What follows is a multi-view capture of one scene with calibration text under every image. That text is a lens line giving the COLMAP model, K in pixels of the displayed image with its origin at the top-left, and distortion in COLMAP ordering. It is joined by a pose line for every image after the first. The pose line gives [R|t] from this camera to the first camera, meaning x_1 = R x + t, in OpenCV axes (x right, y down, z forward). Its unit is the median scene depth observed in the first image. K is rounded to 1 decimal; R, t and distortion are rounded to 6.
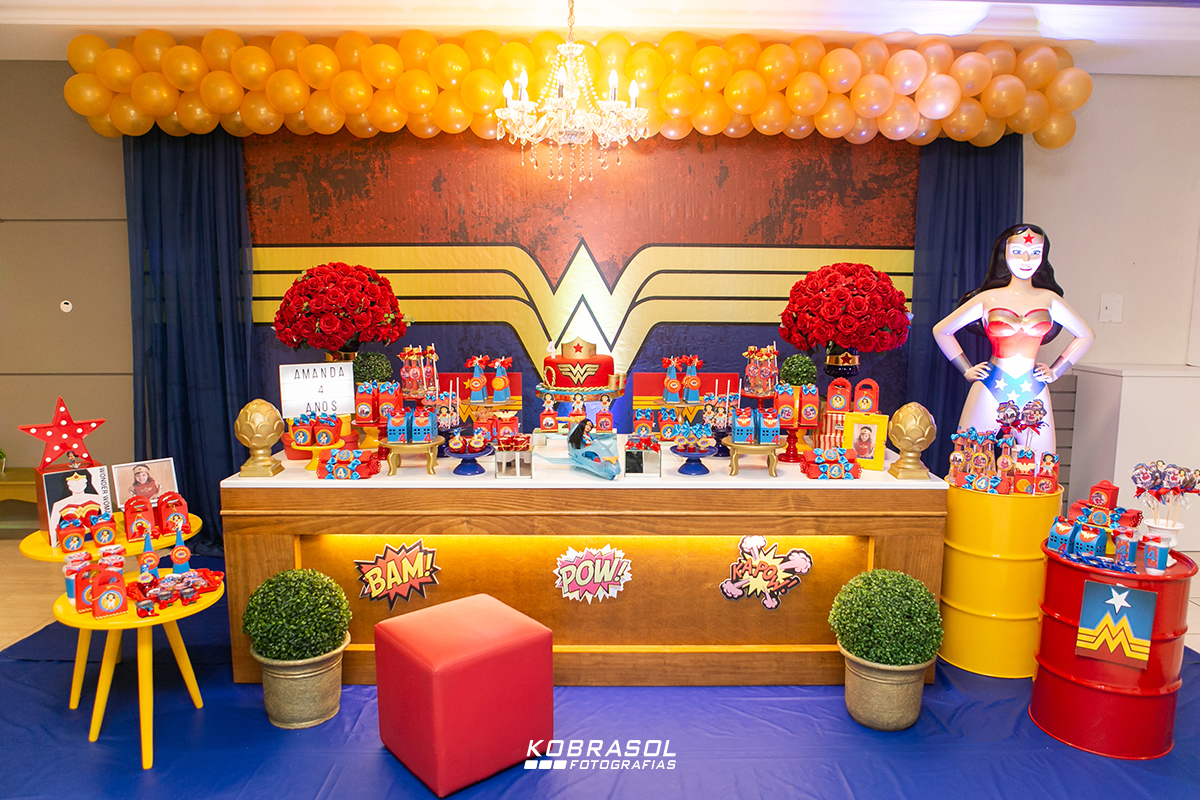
lens RADIAL K [[855.4, 0, 608.0], [0, 855.4, 398.8], [0, 0, 1]] dist [-0.051019, 0.008851]
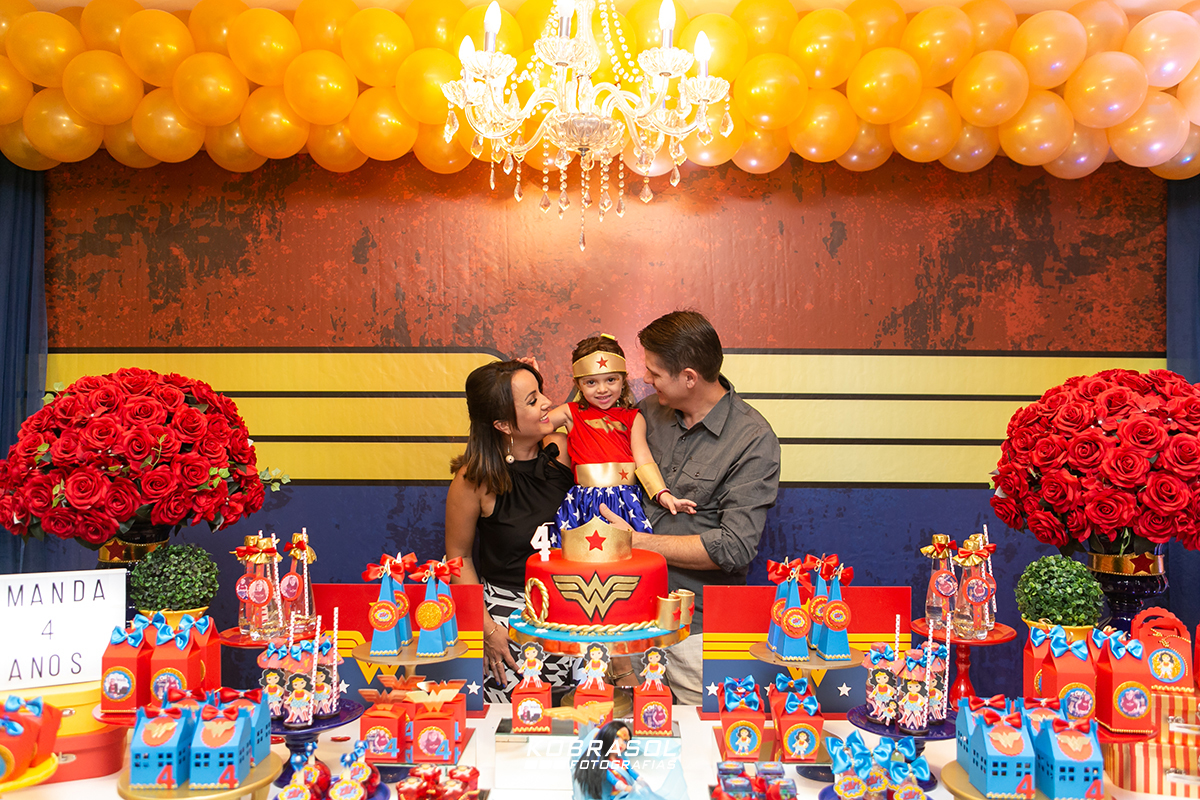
lens RADIAL K [[941.2, 0, 599.8], [0, 941.2, 388.4], [0, 0, 1]] dist [-0.030812, 0.012073]
pose [[0.999711, 0.000513, -0.024038, -0.019107], [-0.004731, 0.984427, -0.175731, -0.049343], [0.023574, 0.175794, 0.984145, 0.445482]]
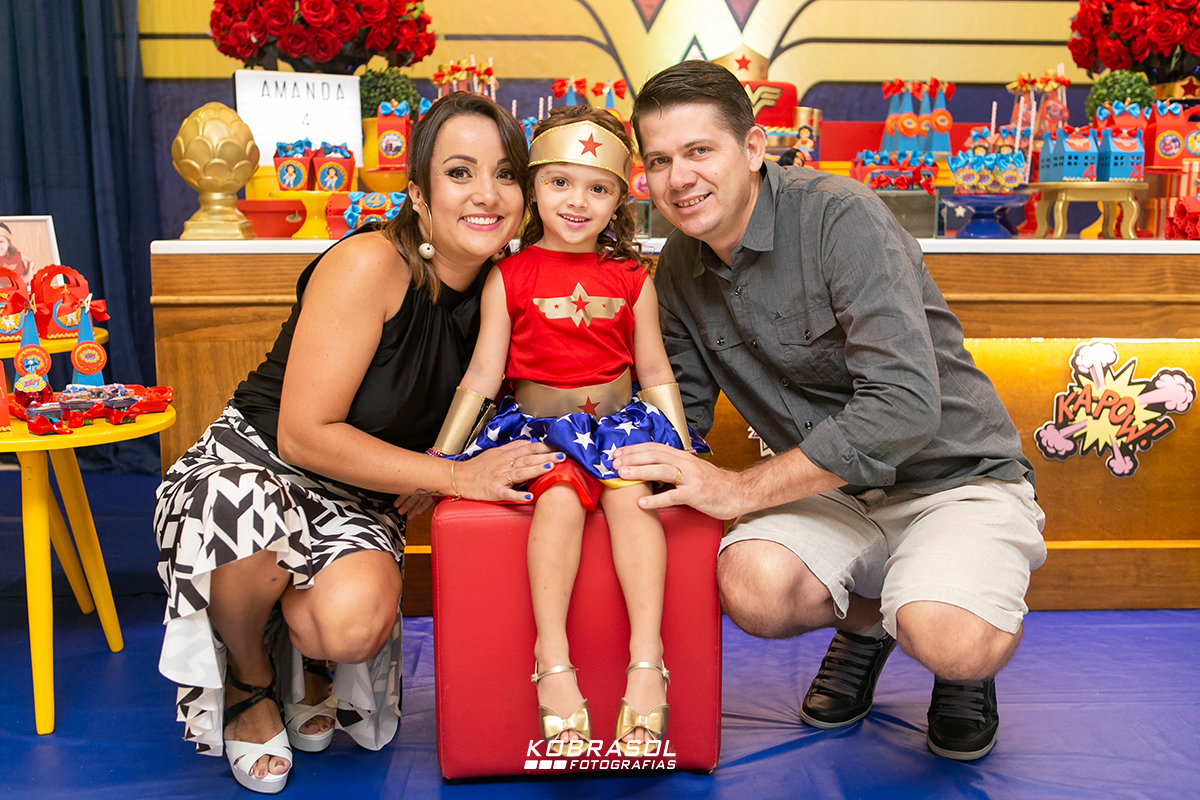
lens RADIAL K [[1239.4, 0, 594.6], [0, 1239.4, 393.1], [0, 0, 1]] dist [-0.005963, 0.000000]
pose [[0.999565, -0.005007, 0.029072, -0.158021], [0.004773, 0.999956, 0.008111, 0.155117], [-0.029111, -0.007969, 0.999544, 0.152438]]
